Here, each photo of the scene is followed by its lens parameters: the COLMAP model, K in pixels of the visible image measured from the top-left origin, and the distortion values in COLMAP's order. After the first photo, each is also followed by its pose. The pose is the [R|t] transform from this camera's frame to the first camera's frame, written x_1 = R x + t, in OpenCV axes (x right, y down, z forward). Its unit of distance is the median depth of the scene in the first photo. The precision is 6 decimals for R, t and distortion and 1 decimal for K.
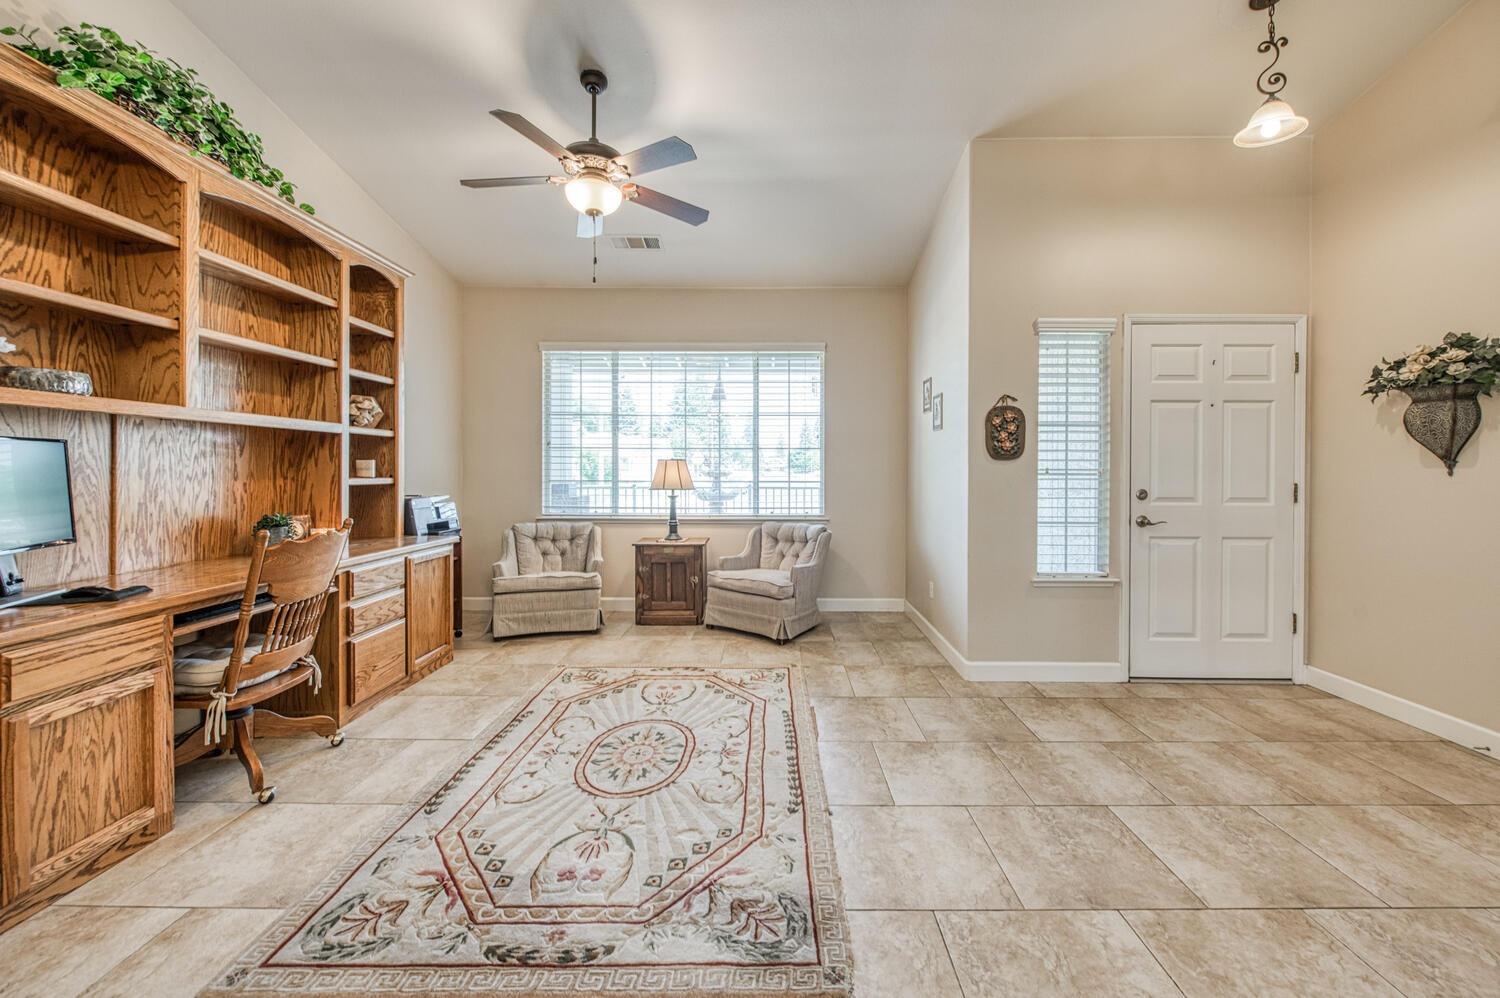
lens RADIAL K [[582.0, 0, 766.6], [0, 582.0, 477.2], [0, 0, 1]] dist [-0.001435, -0.000476]
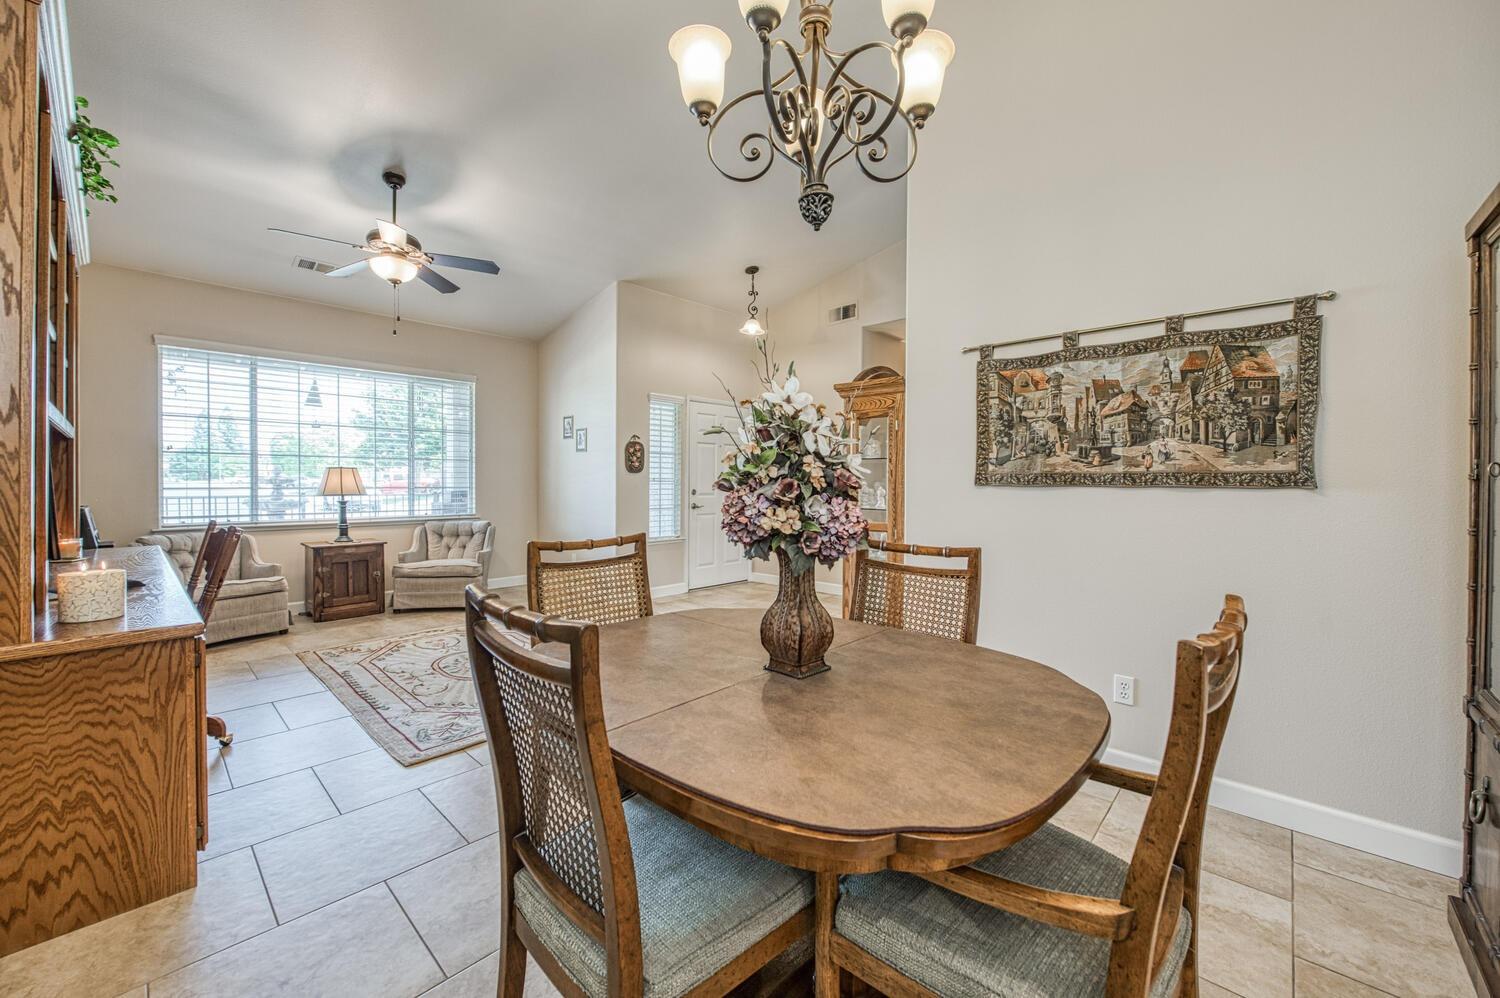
lens RADIAL K [[582.0, 0, 738.8], [0, 582.0, 488.5], [0, 0, 1]] dist [-0.001435, -0.000476]
pose [[0.690789, -0.009644, 0.722992, -0.622290], [0.003936, 0.999946, 0.009577, 0.001208], [-0.723046, -0.003770, 0.690790, -0.408039]]
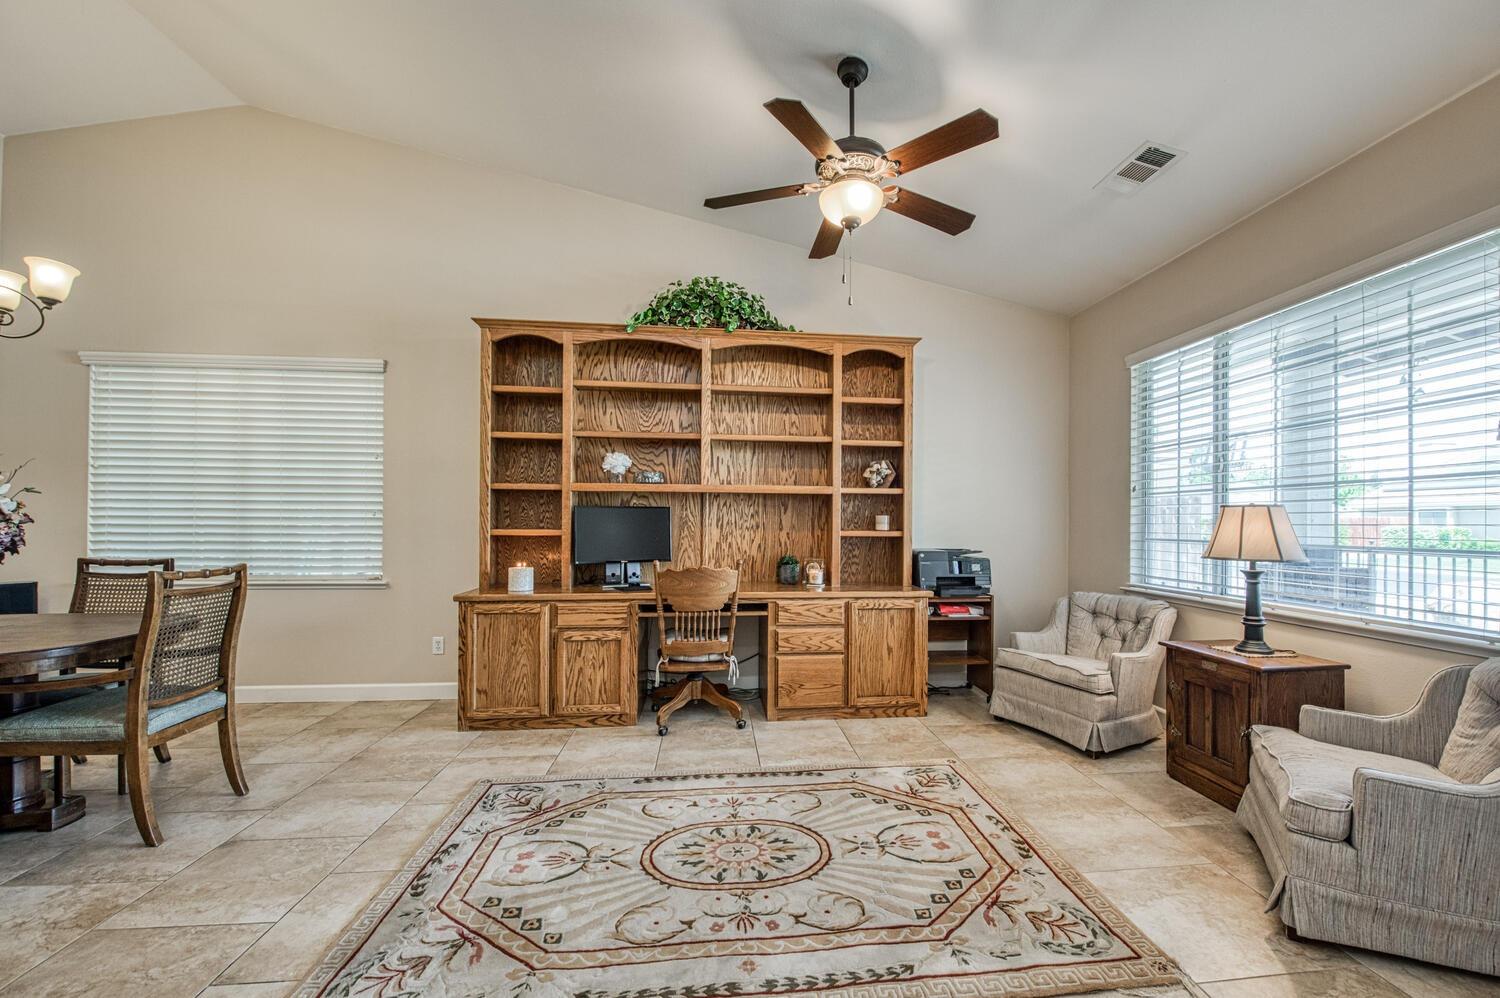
lens RADIAL K [[605.2, 0, 792.6], [0, 605.2, 520.9], [0, 0, 1]] dist [-0.002931, -0.004590]
pose [[0.126791, -0.007038, -0.991905, 0.500386], [-0.017033, 0.999812, -0.009271, -0.004270], [0.991783, 0.018071, 0.126647, 0.708764]]
